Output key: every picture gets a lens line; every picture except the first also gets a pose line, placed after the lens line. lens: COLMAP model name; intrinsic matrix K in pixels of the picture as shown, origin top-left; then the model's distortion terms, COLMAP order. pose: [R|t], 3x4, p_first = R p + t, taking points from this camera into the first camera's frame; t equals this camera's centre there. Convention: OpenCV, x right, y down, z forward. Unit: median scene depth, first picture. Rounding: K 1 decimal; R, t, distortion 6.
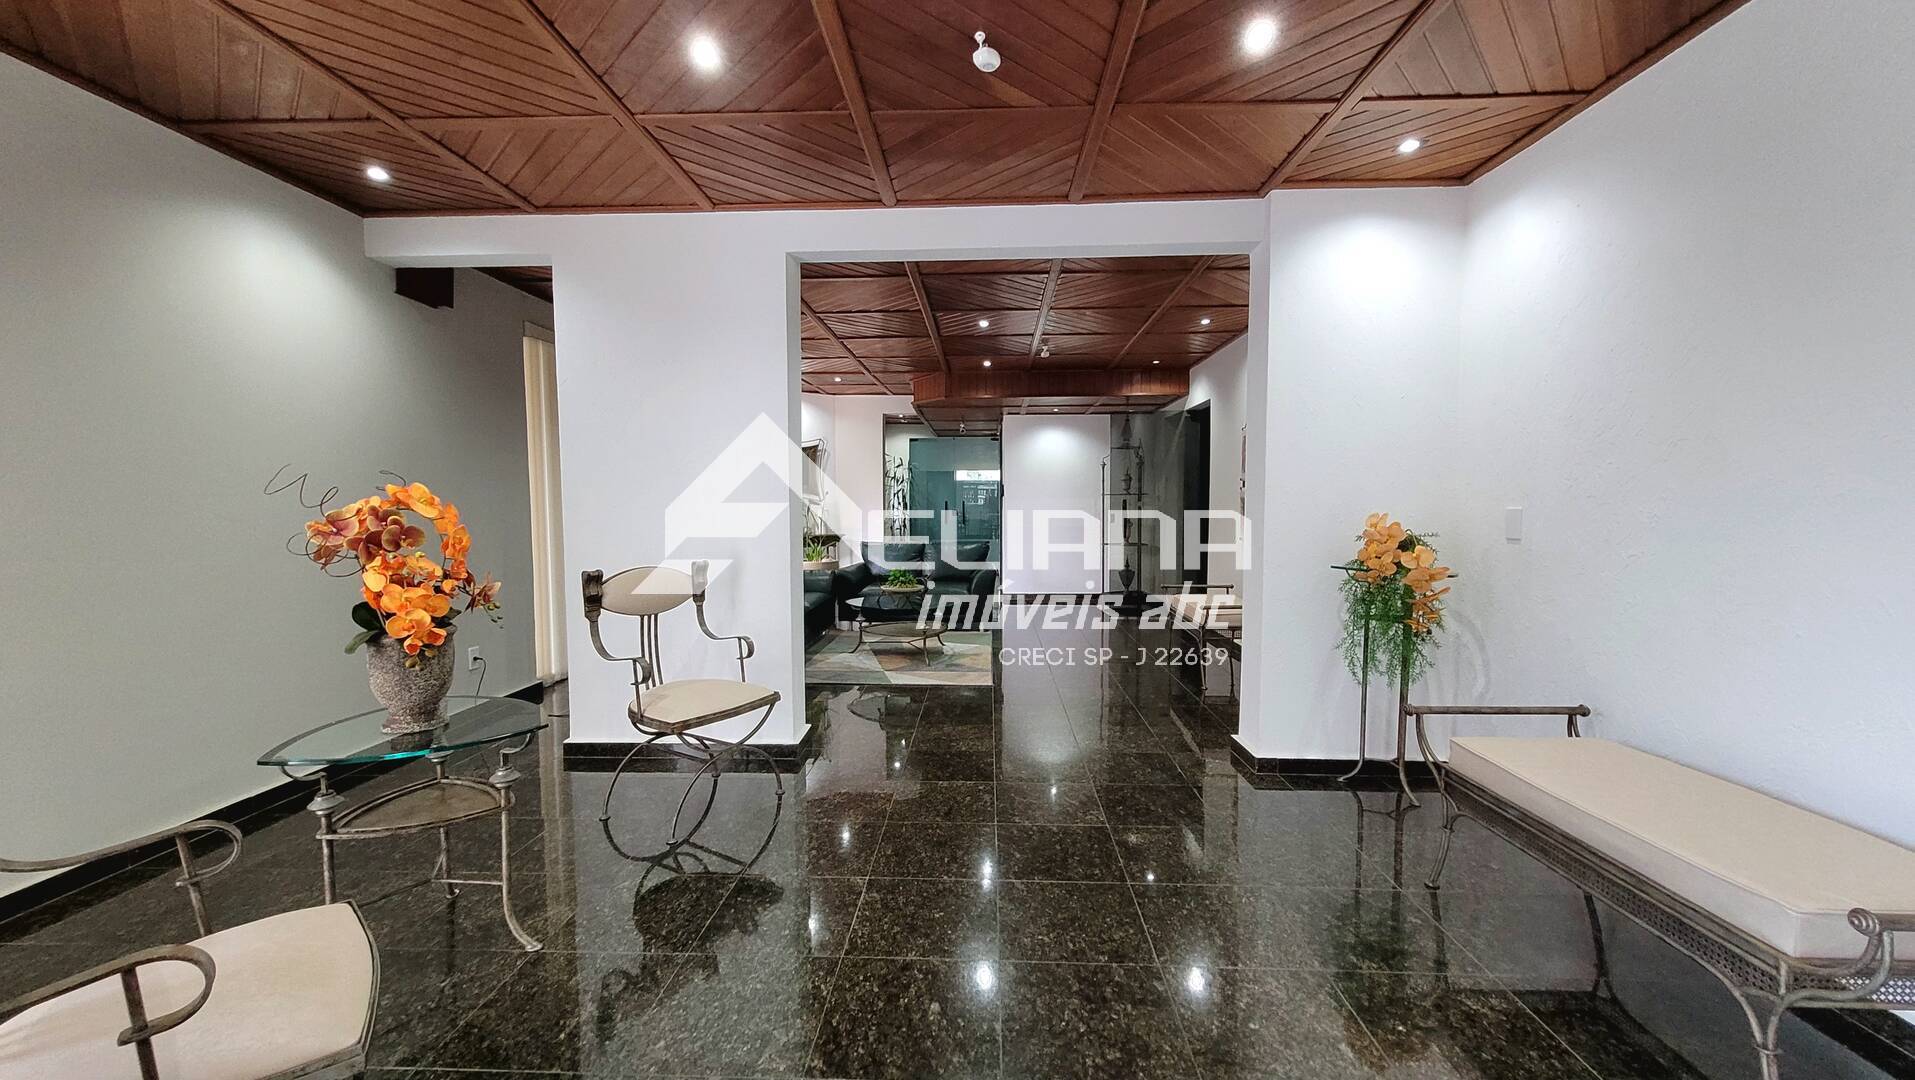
lens RADIAL K [[759.4, 0, 960.3], [0, 759.4, 543.4], [0, 0, 1]] dist [0.001009, 0.000110]
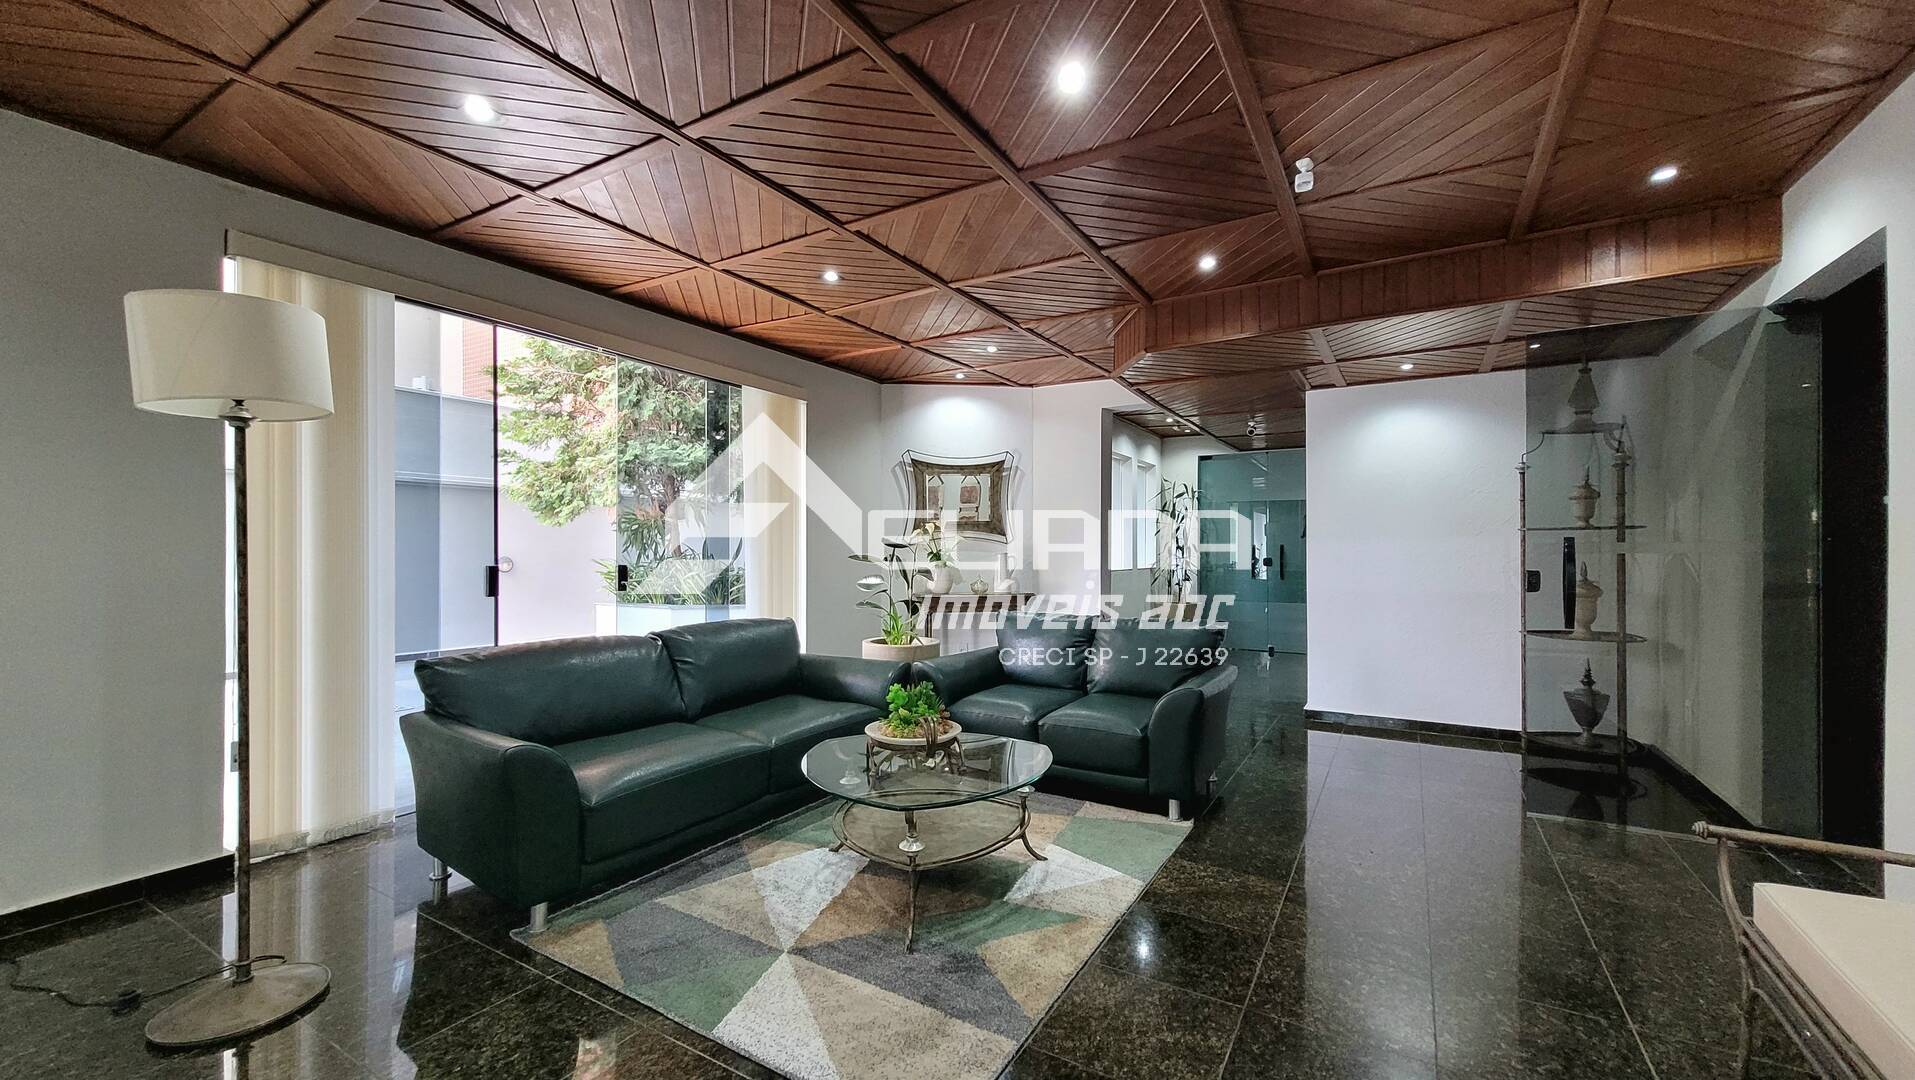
lens RADIAL K [[759.4, 0, 954.1], [0, 759.4, 547.5], [0, 0, 1]] dist [0.001009, 0.000110]
pose [[0.876100, 0.003030, -0.482119, 0.106901], [-0.029669, 0.998424, -0.047638, -0.020375], [0.481215, 0.056039, 0.874810, 0.416331]]
